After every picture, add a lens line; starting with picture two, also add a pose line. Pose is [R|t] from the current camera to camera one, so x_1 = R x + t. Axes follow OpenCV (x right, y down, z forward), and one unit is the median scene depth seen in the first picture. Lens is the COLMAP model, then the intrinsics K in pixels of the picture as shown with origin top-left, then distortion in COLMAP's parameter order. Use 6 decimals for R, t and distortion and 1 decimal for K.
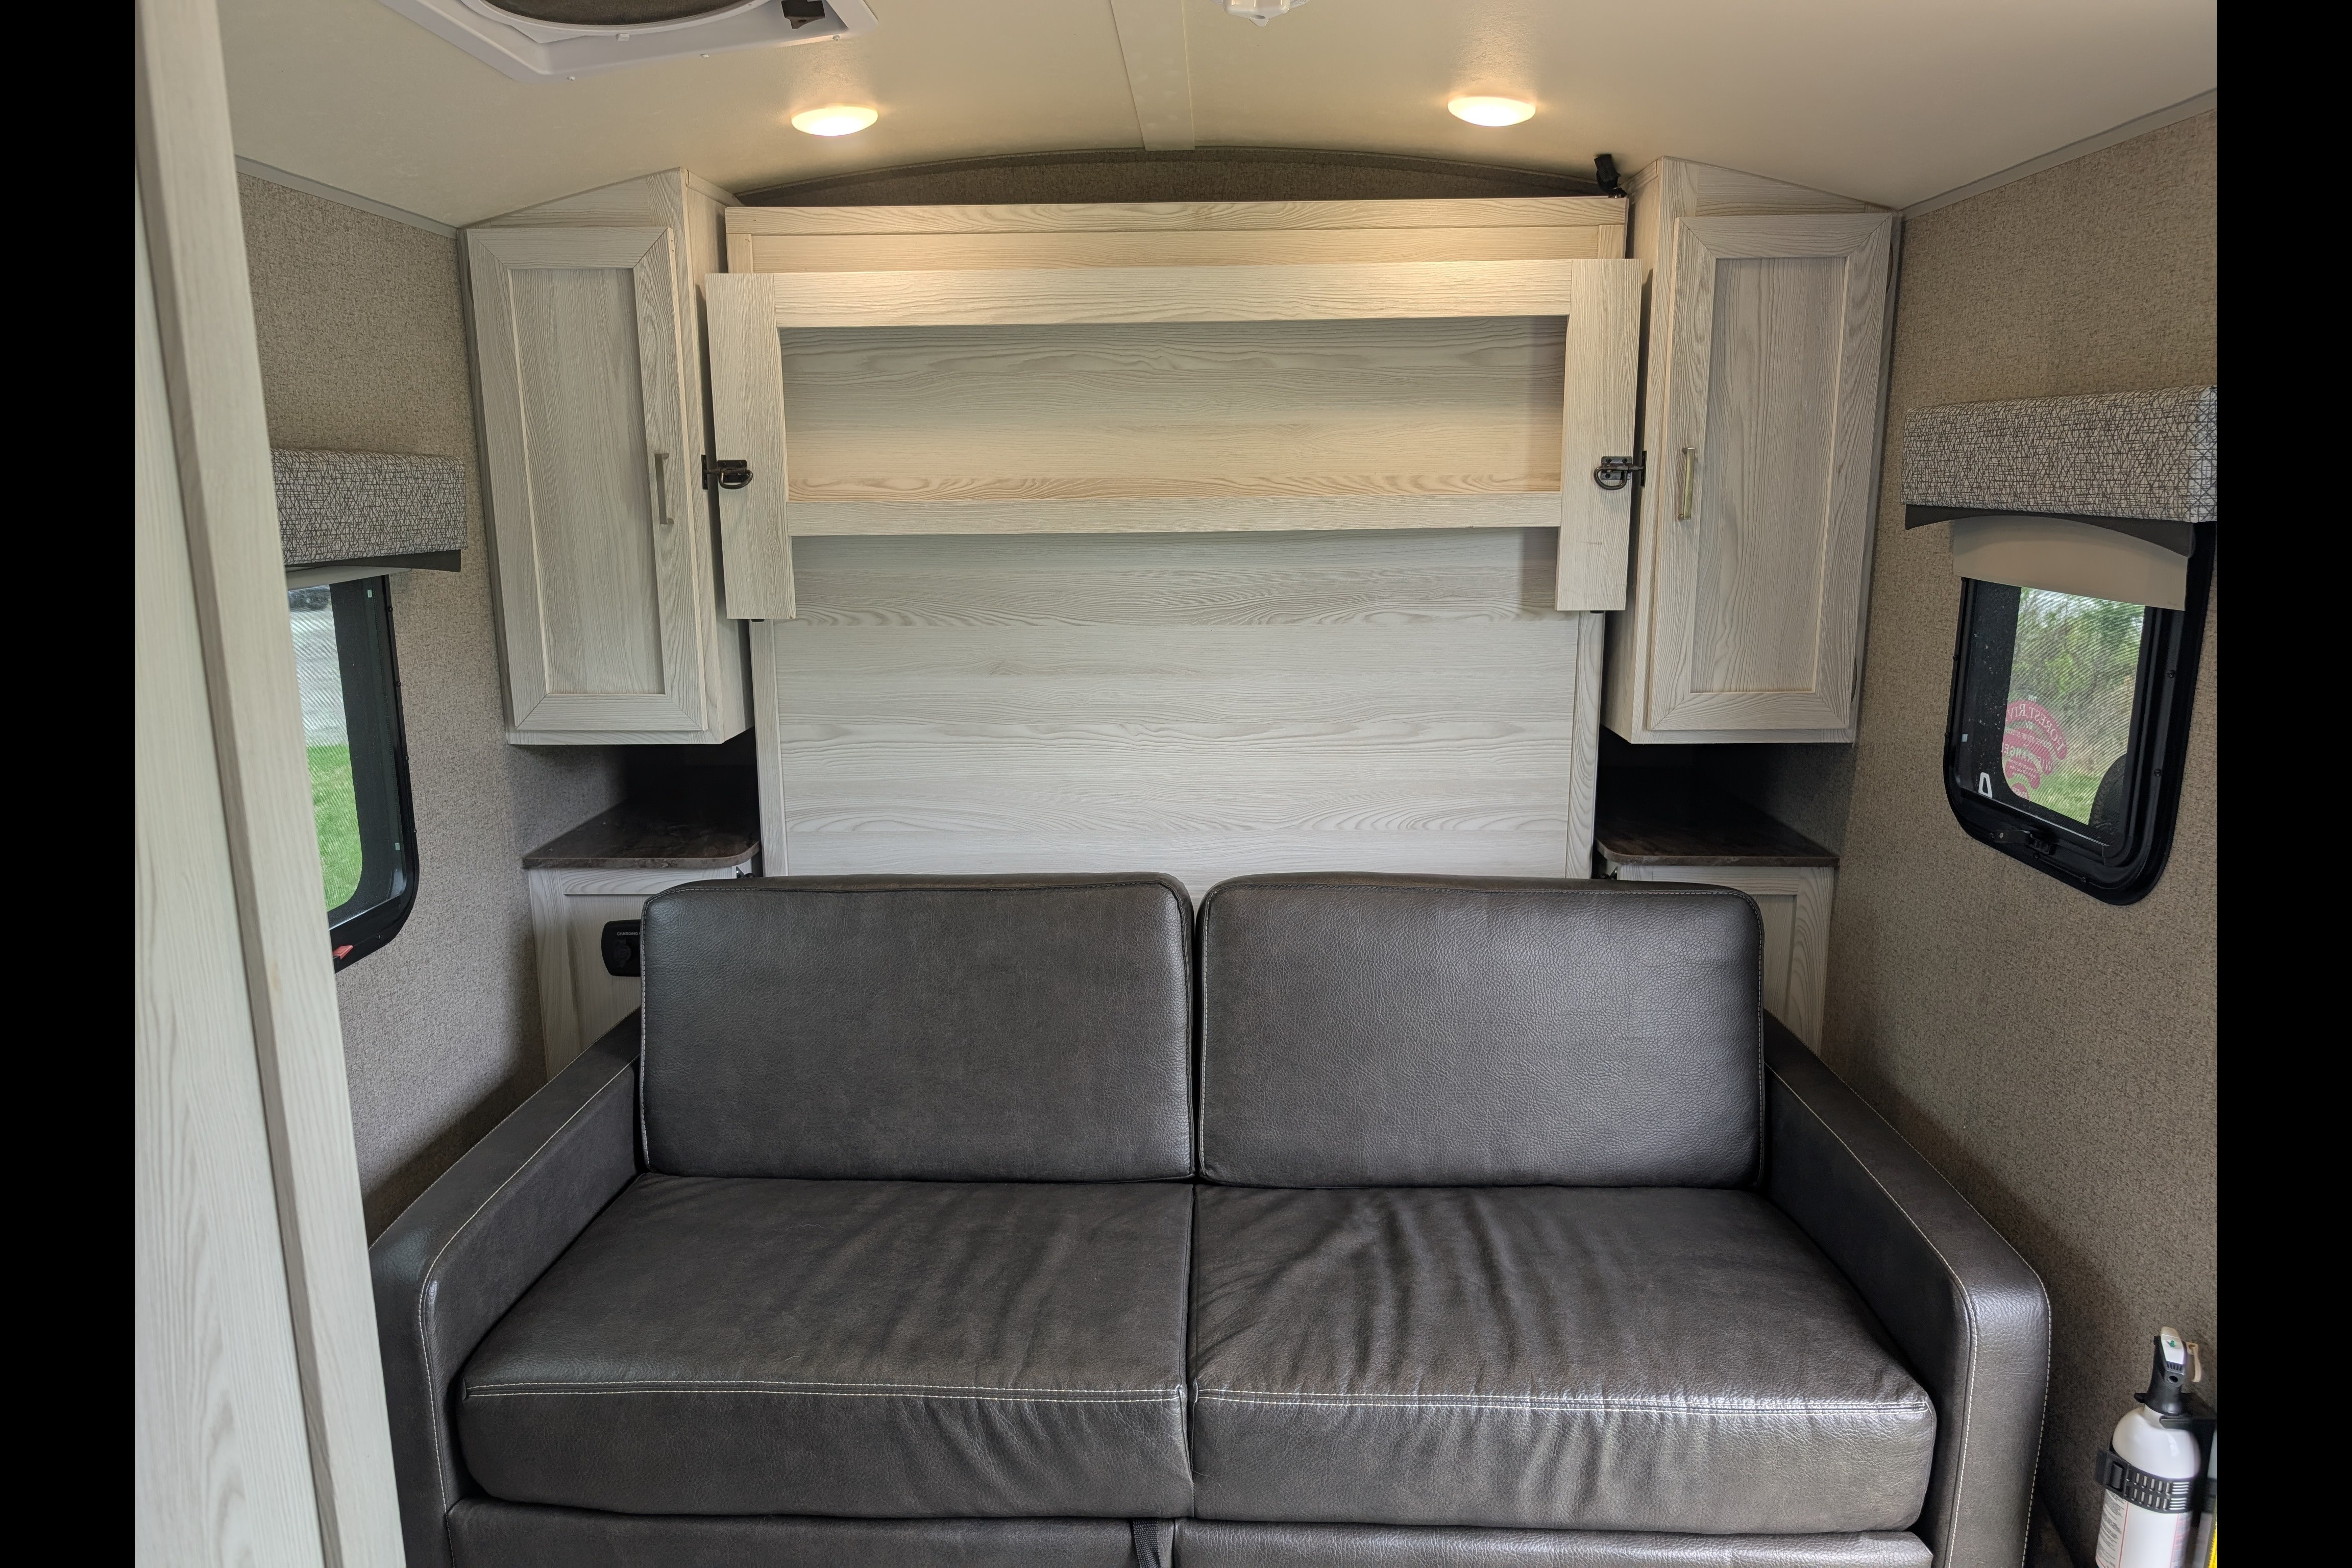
lens RADIAL K [[1561.9, 0, 1176.0], [0, 1561.9, 784.0], [0, 0, 1]] dist [0.000886, 0.000176]
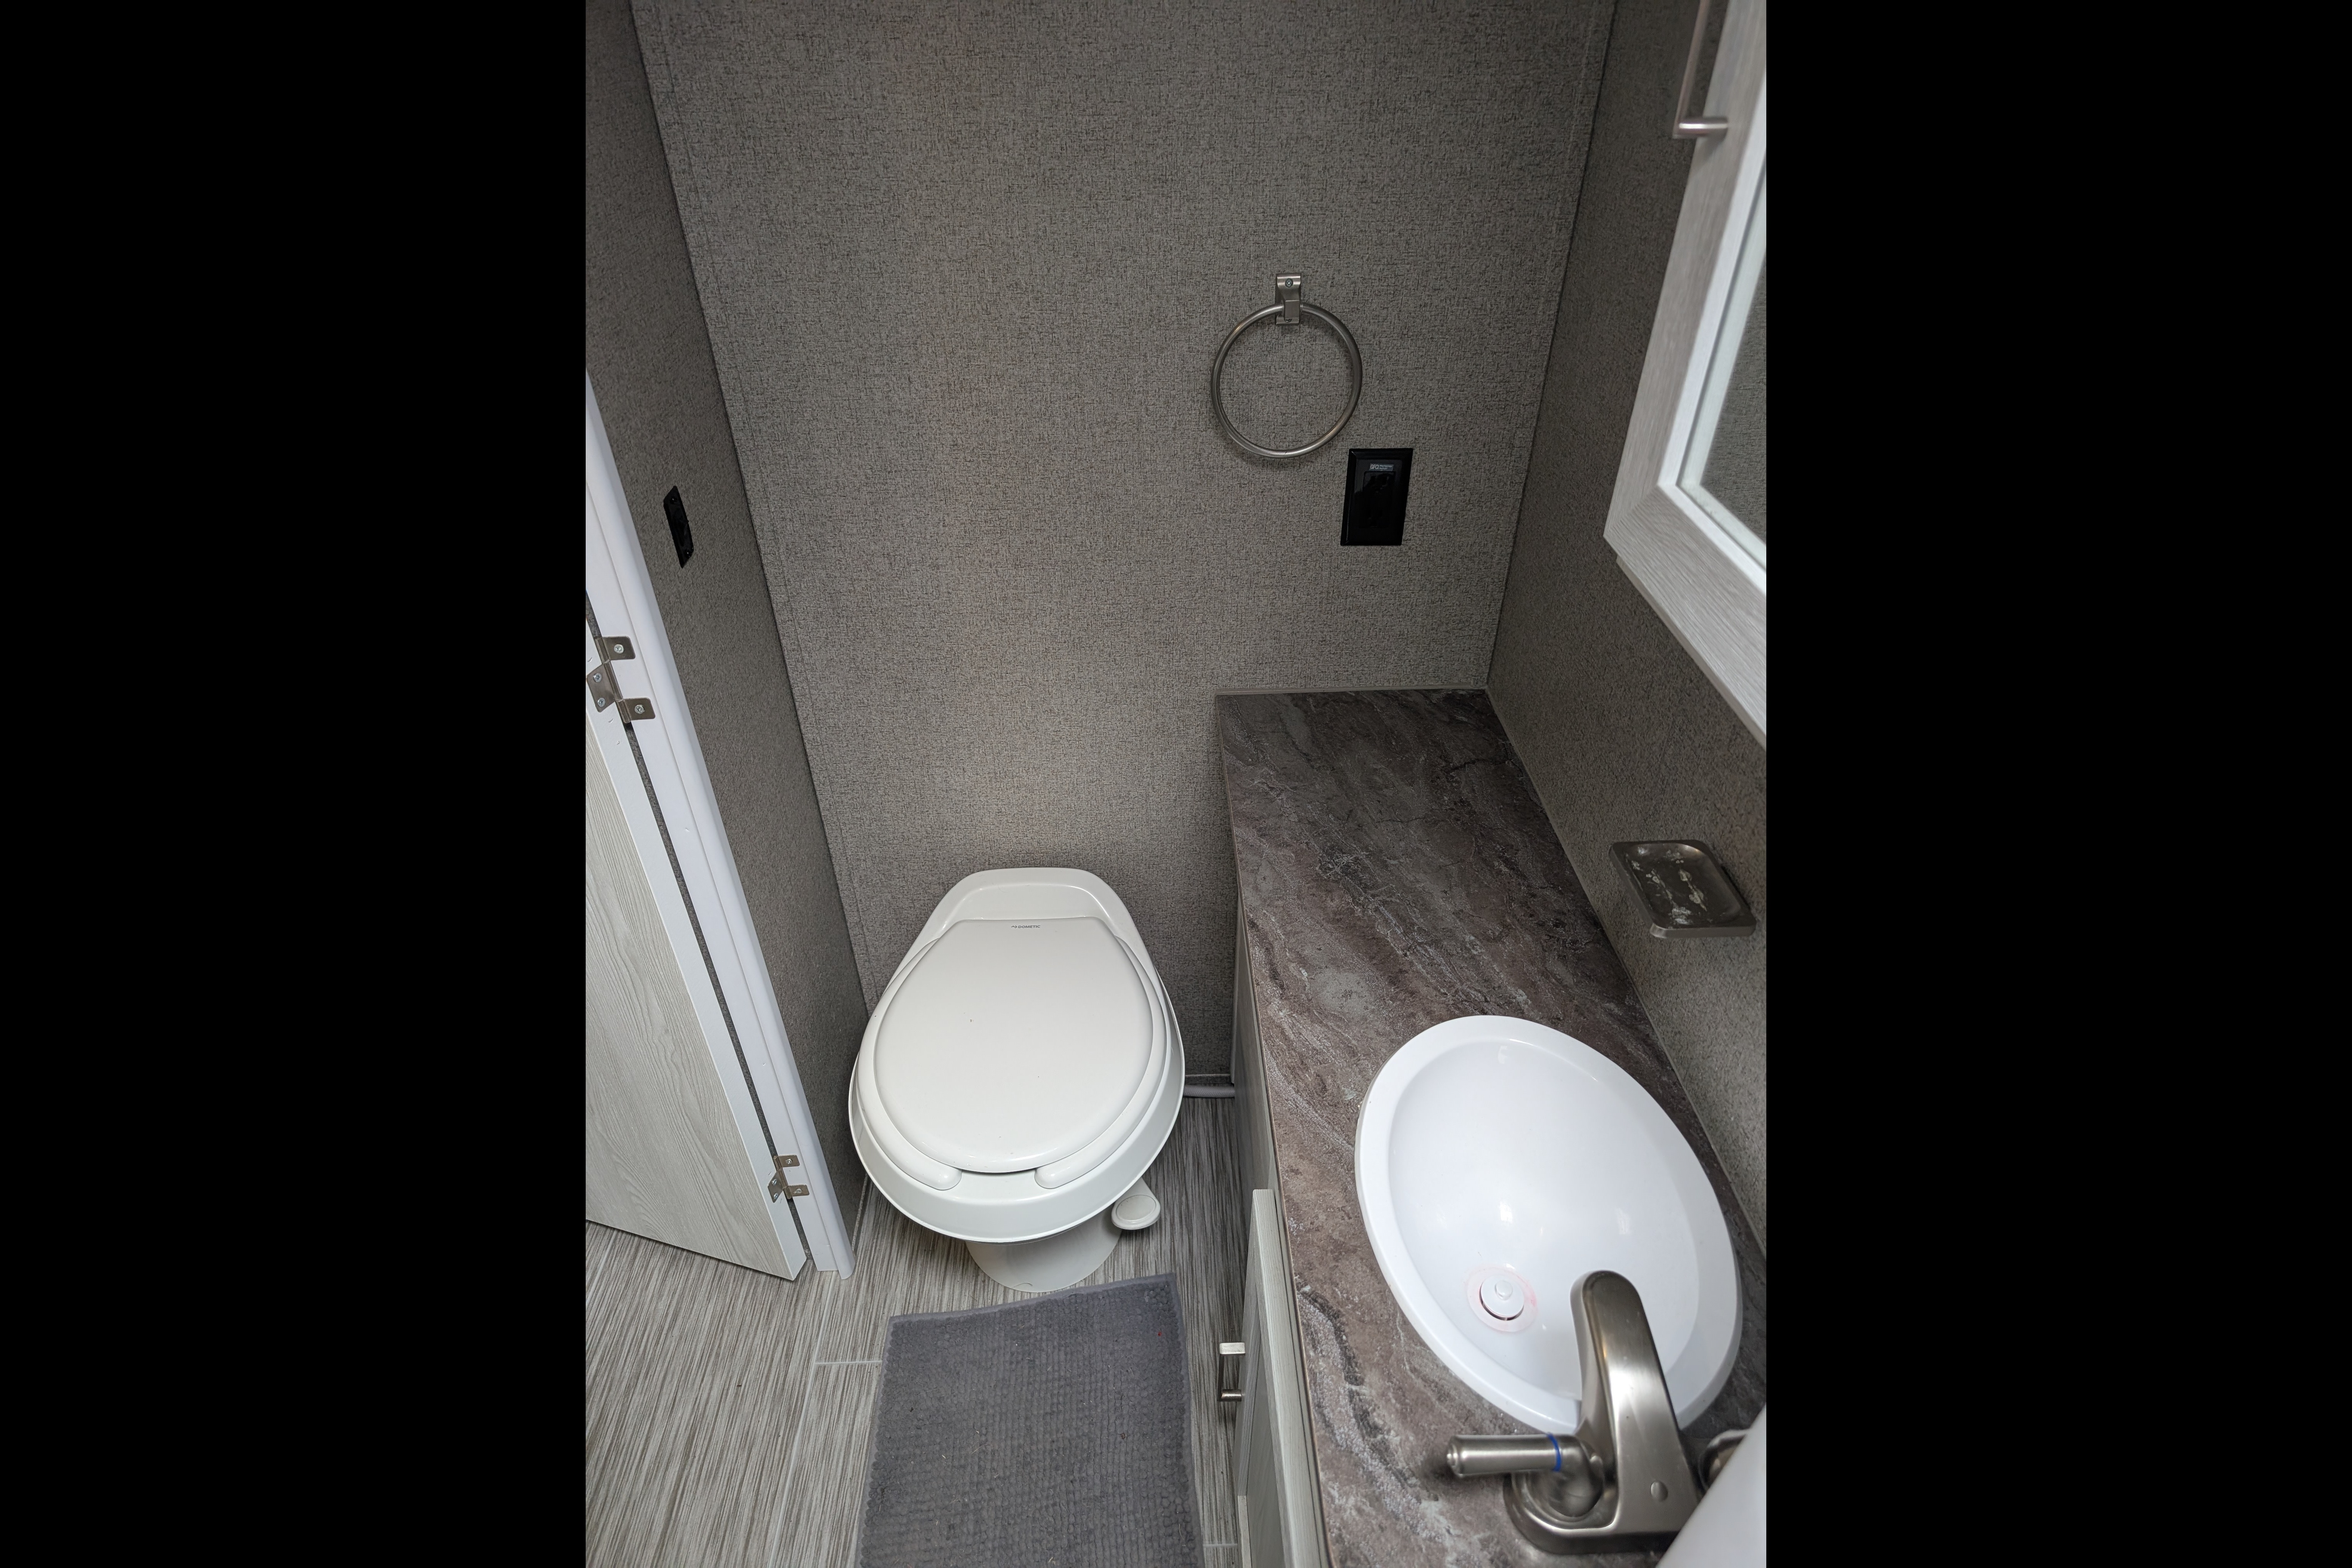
lens RADIAL K [[1561.9, 0, 1176.0], [0, 1561.9, 784.0], [0, 0, 1]] dist [0.000886, 0.000176]
pose [[0.237040, 0.696728, -0.677040, 0.074186], [-0.202890, 0.717037, 0.666854, -0.714589], [0.950078, -0.020706, 0.311325, 0.769314]]
